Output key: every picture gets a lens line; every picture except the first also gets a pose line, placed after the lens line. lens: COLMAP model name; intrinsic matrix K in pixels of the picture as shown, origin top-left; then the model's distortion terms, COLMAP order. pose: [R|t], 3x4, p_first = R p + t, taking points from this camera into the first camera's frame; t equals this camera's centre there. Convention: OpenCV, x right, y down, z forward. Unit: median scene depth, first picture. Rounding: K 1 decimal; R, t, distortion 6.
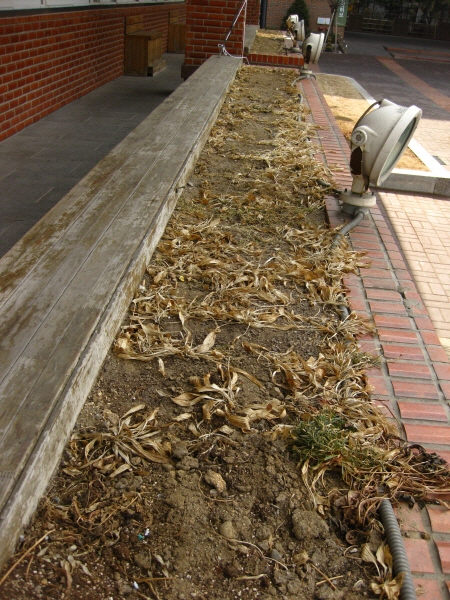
lens RADIAL K [[615.7, 0, 225.0], [0, 615.7, 300.0], [0, 0, 1]] dist [-0.184352, 0.186703]
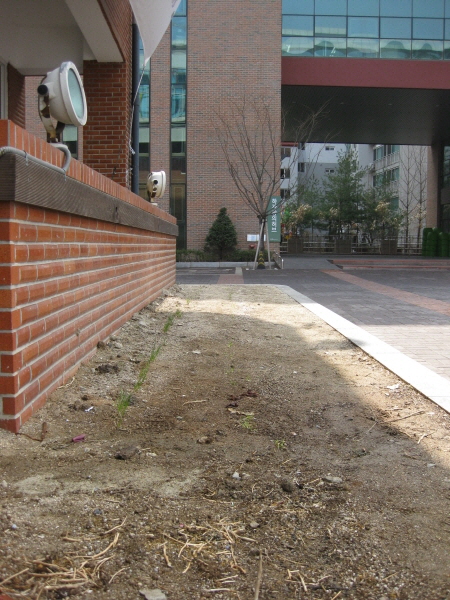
lens RADIAL K [[615.7, 0, 225.0], [0, 615.7, 300.0], [0, 0, 1]] dist [-0.184352, 0.186703]
pose [[0.995046, -0.069272, 0.071303, 0.073483], [0.090946, 0.923957, -0.371527, -0.087429], [-0.040144, 0.376171, 0.925680, 0.295299]]
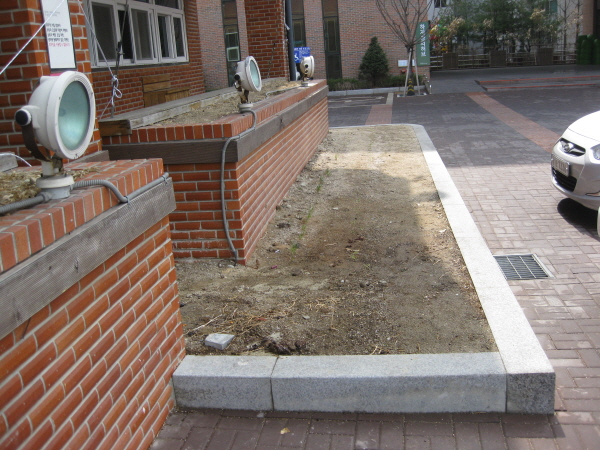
lens RADIAL K [[615.7, 0, 299.7], [0, 615.7, 208.3], [0, 0, 1]] dist [-0.184352, 0.186703]
pose [[0.988653, -0.119810, -0.090614, 0.085762], [0.095673, 0.967260, -0.235064, -0.073982], [0.115810, 0.223727, 0.967747, 0.186632]]
